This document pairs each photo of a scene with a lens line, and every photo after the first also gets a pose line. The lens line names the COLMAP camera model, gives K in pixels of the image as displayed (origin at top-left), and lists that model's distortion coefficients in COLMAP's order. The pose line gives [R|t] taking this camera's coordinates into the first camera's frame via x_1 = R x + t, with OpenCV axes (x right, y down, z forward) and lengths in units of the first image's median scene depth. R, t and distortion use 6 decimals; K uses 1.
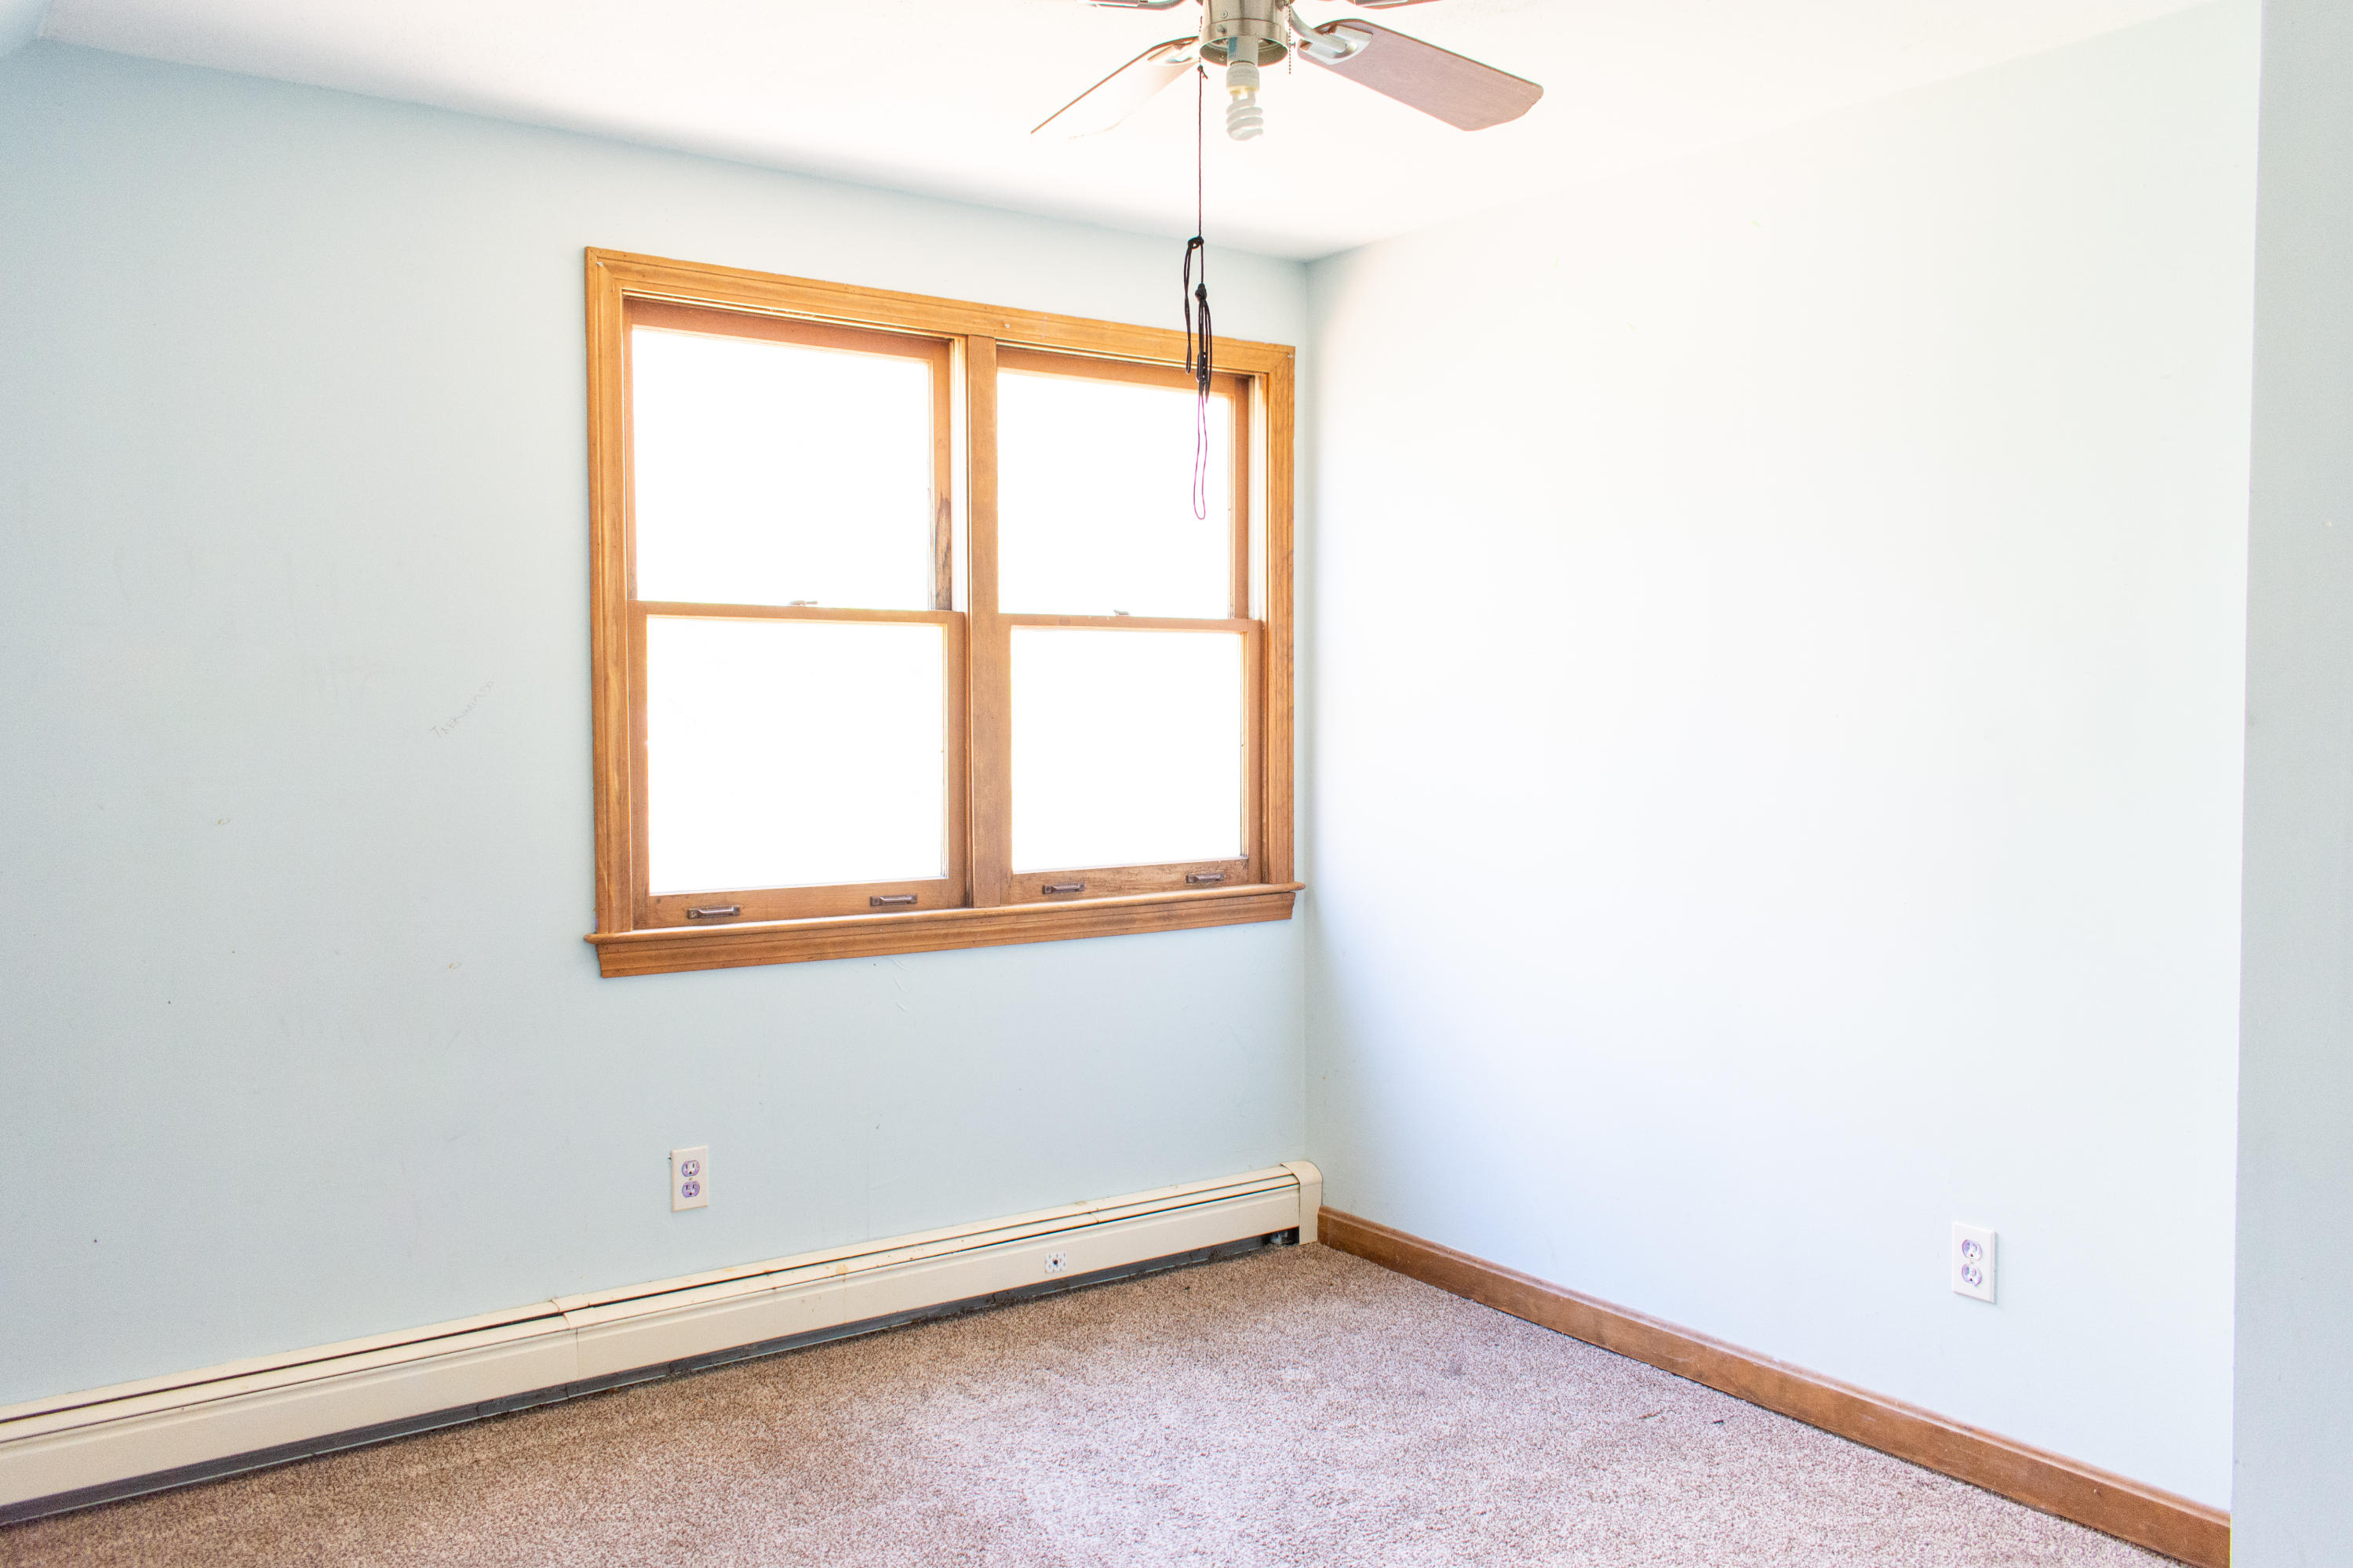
lens RADIAL K [[1668.4, 0, 1176.5], [0, 1668.4, 784.0], [0, 0, 1]] dist [0.003815, 0.006137]
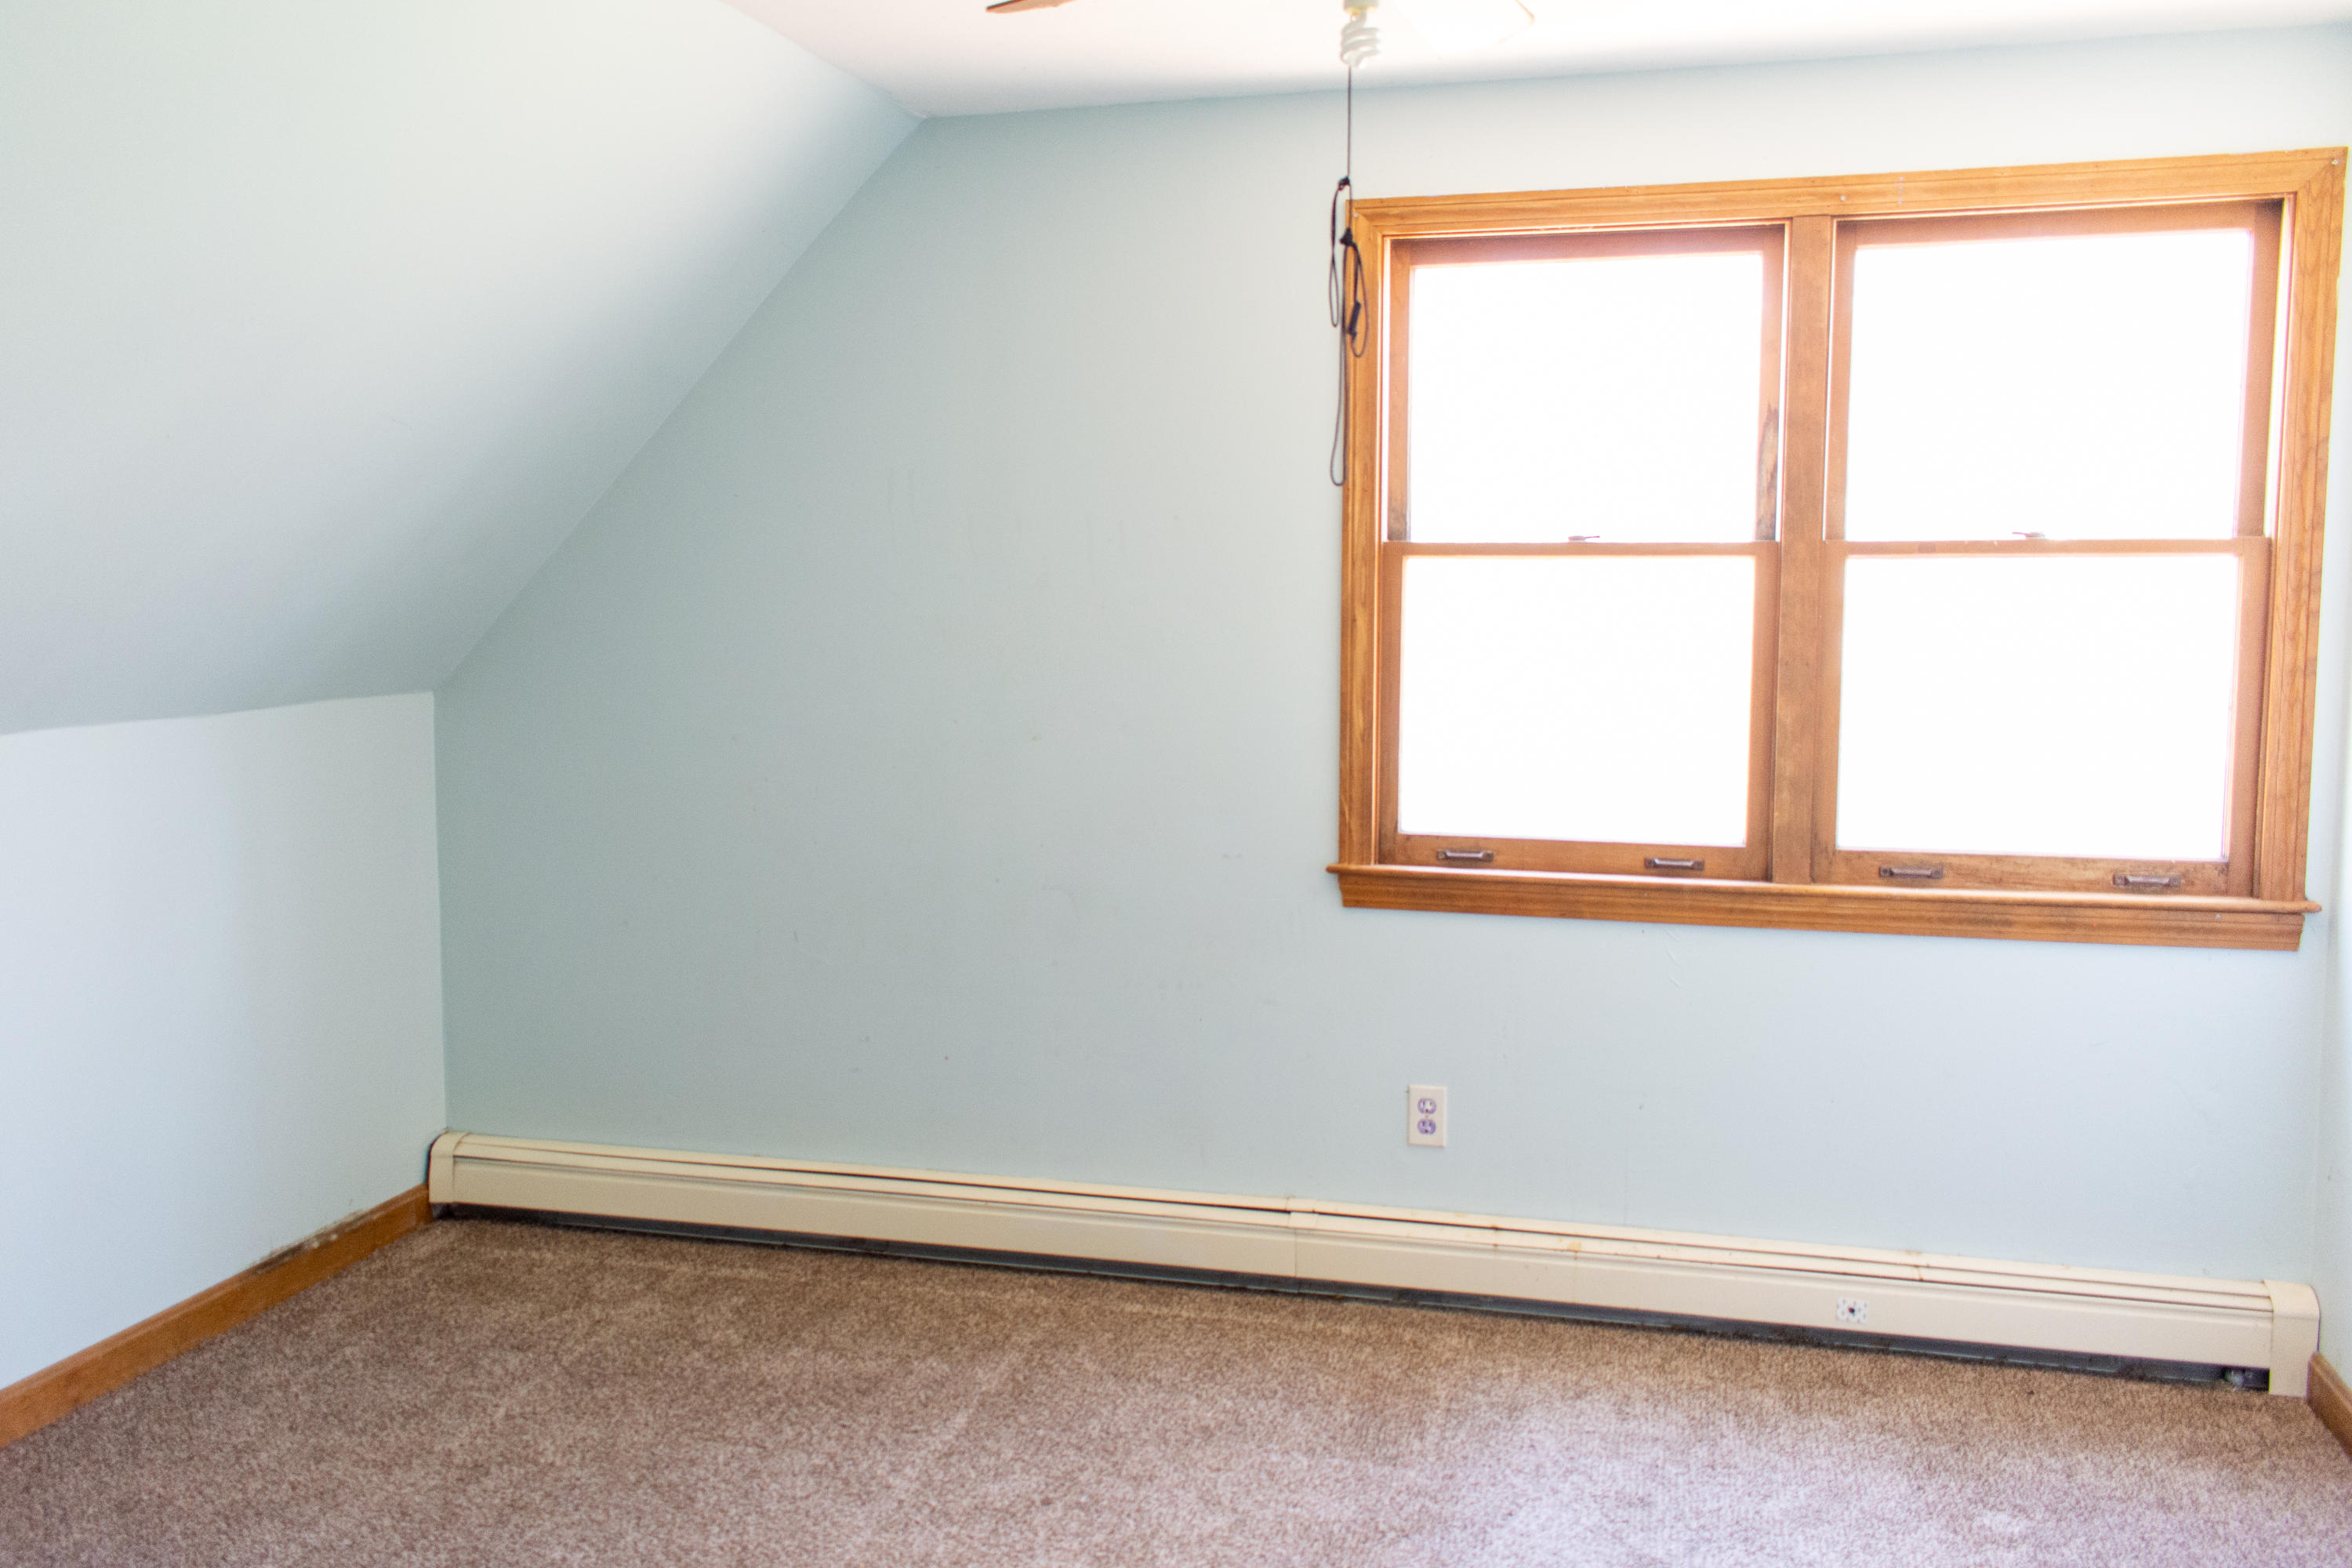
lens RADIAL K [[1841.0, 0, 1178.8], [0, 1841.0, 776.0], [0, 0, 1]] dist [0.009964, 0.002506]
pose [[0.692240, 0.073954, -0.717868, 0.355042], [-0.041641, 0.997171, 0.062573, -0.029053], [0.720465, -0.013422, 0.693361, 0.112697]]
